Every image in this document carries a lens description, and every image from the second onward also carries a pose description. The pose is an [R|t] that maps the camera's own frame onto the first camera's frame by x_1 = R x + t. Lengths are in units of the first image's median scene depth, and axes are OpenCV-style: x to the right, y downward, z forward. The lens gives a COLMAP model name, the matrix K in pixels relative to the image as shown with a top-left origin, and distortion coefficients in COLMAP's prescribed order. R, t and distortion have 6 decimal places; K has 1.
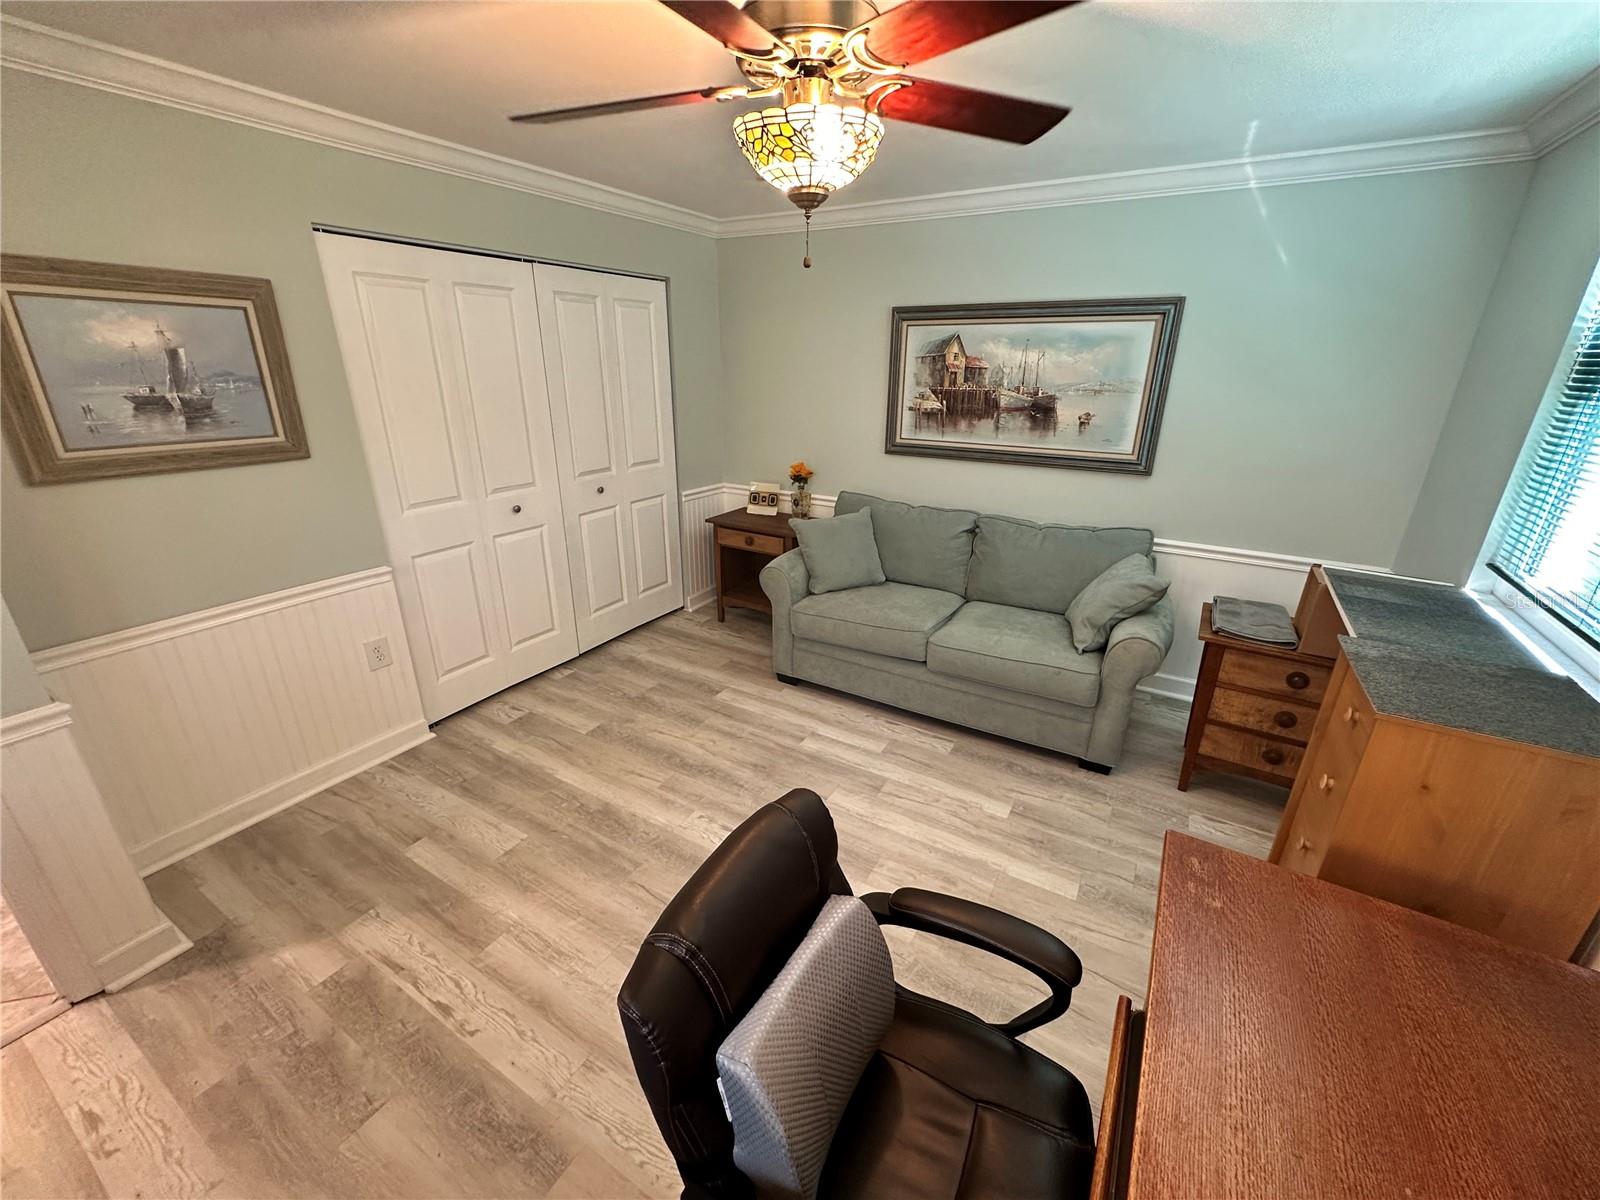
lens RADIAL K [[637.2, 0, 797.4], [0, 637.2, 601.3], [0, 0, 1]] dist [-0.003336, 0.000906]
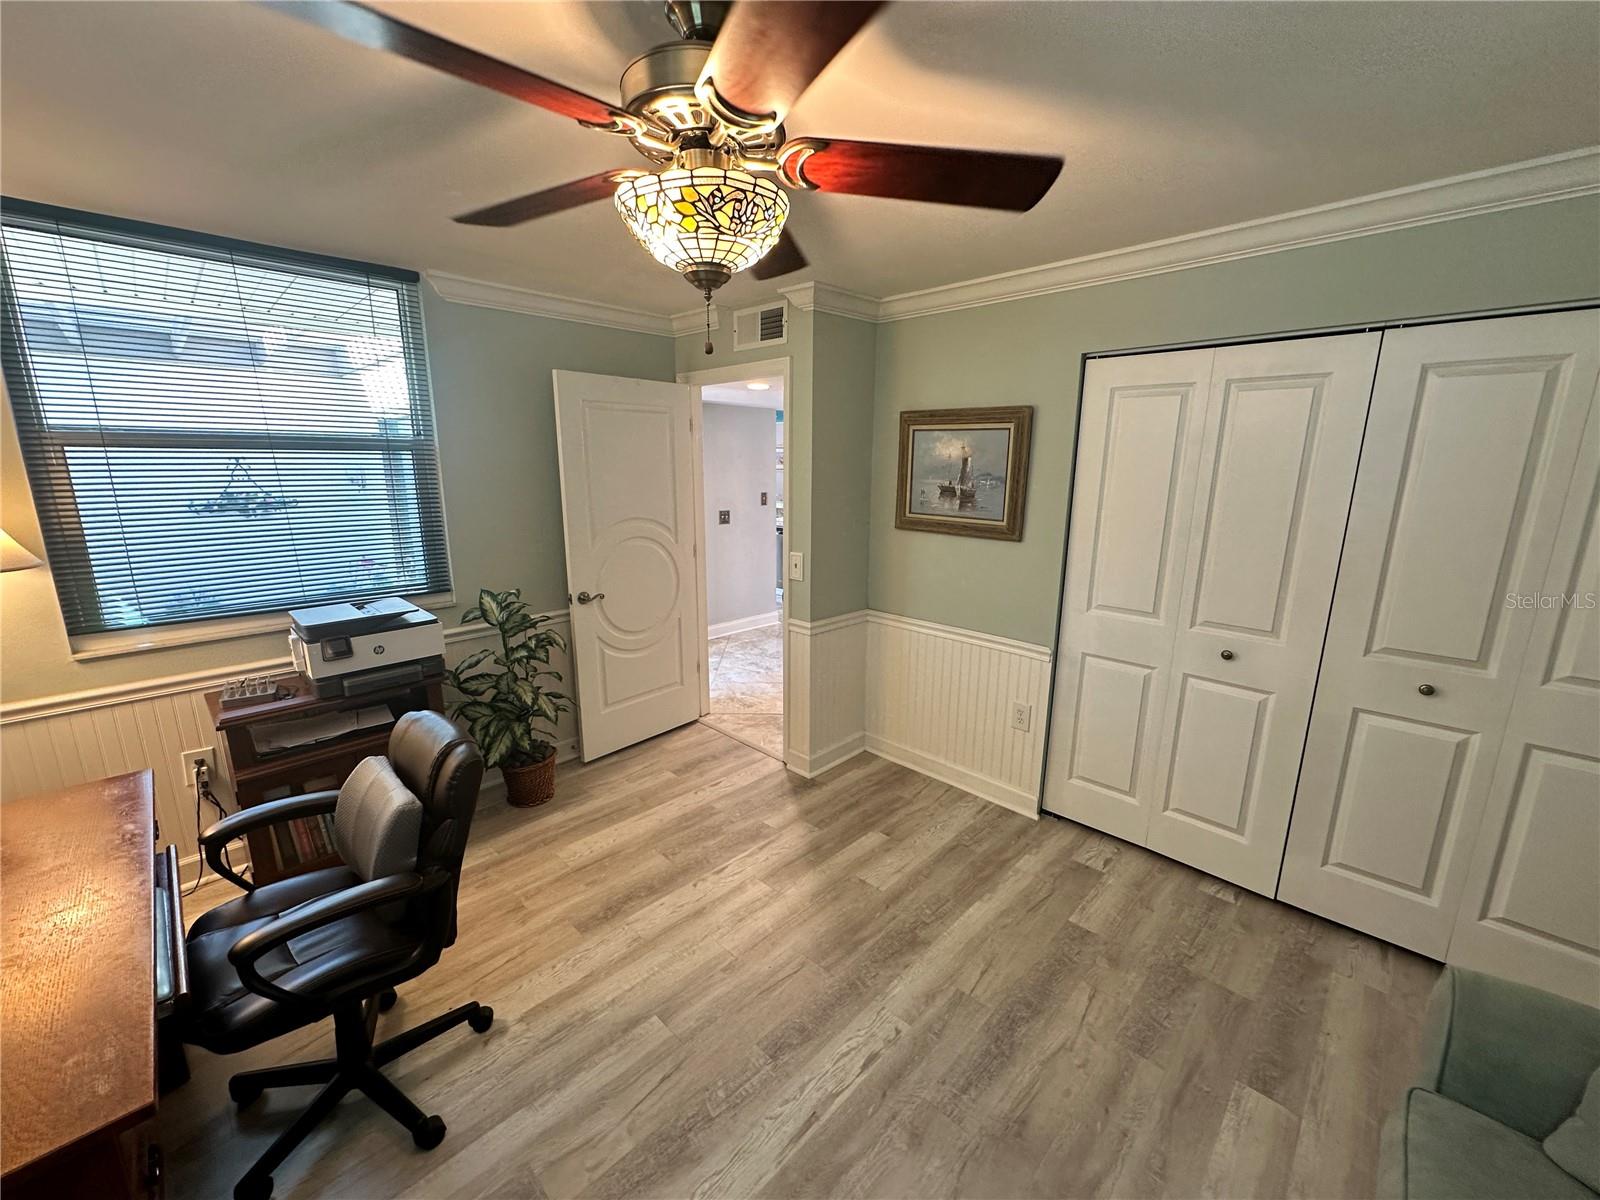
lens RADIAL K [[637.2, 0, 800.8], [0, 637.2, 601.4], [0, 0, 1]] dist [-0.003336, 0.000906]
pose [[-0.236593, 0.198389, -0.951139, 0.420944], [-0.356564, 0.892901, 0.274936, -0.245911], [0.903817, 0.404190, -0.140516, 0.664149]]
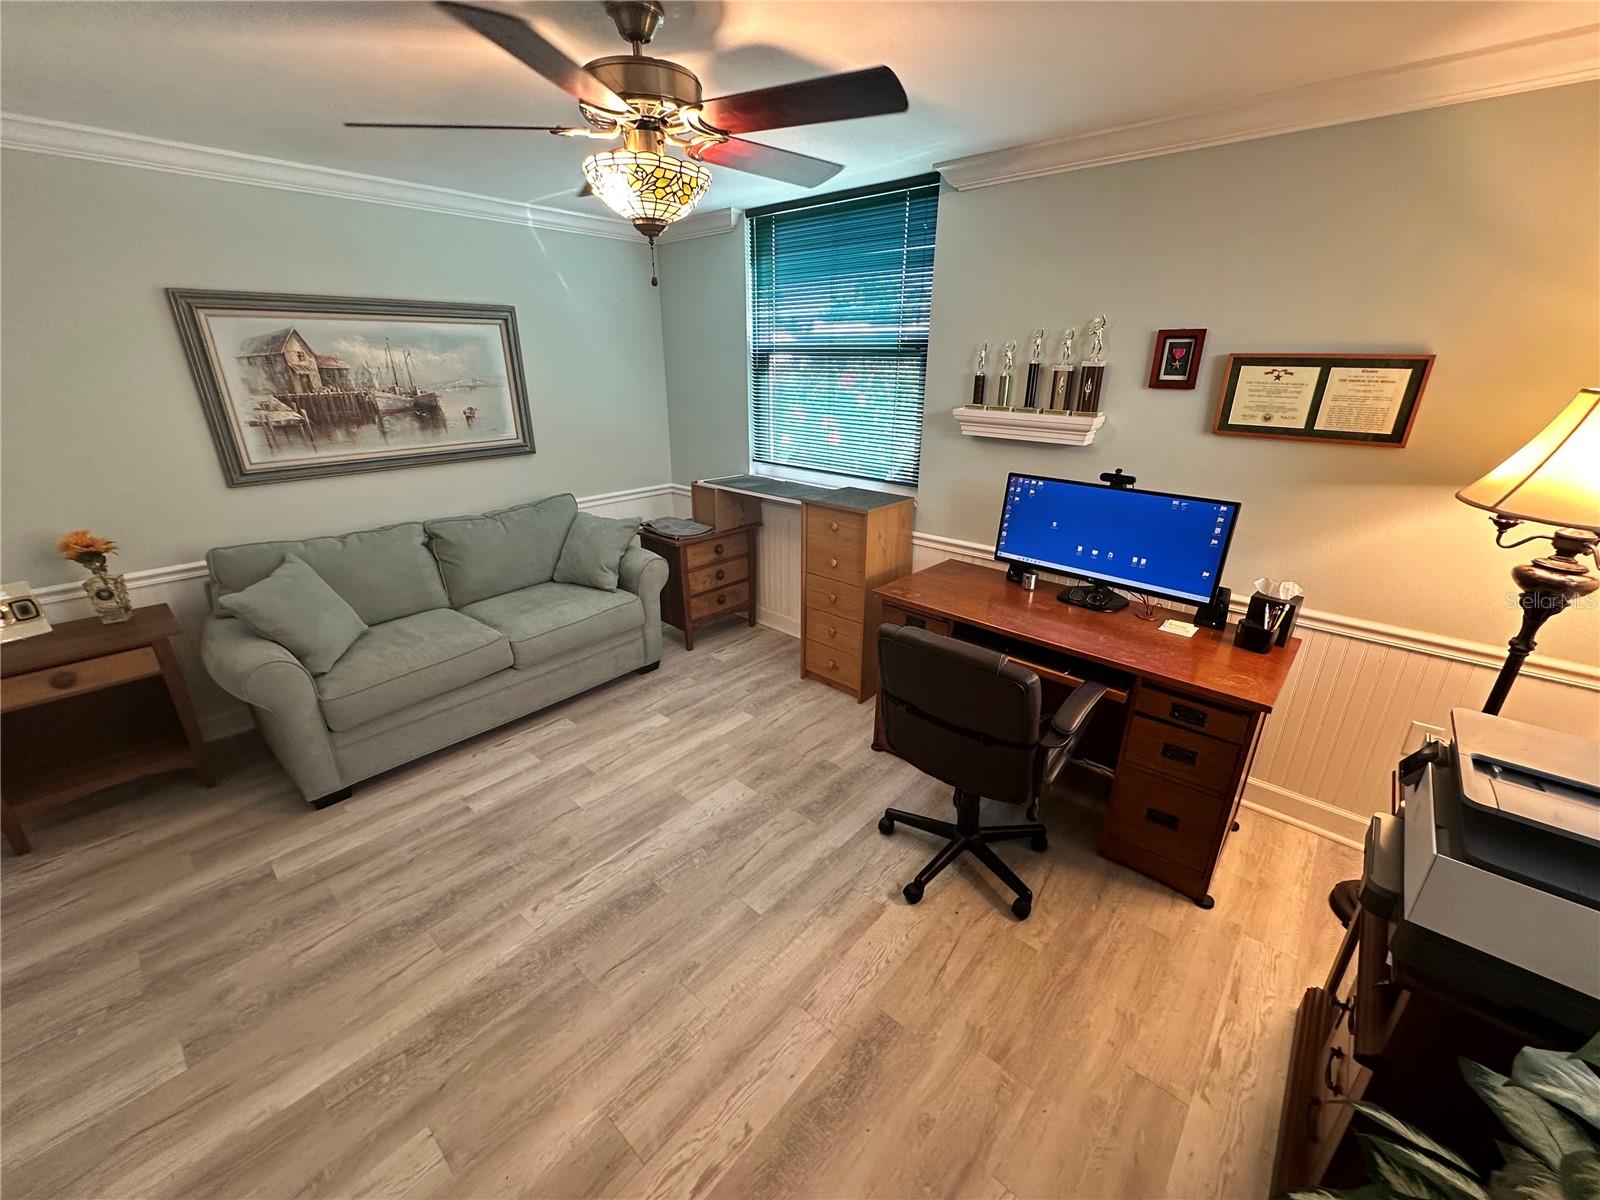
lens RADIAL K [[637.2, 0, 798.8], [0, 637.2, 602.4], [0, 0, 1]] dist [-0.003336, 0.000906]
pose [[0.193893, -0.360198, 0.912504, -0.590704], [0.350394, 0.894228, 0.278531, -0.113048], [-0.916313, 0.265730, 0.299596, 0.270159]]
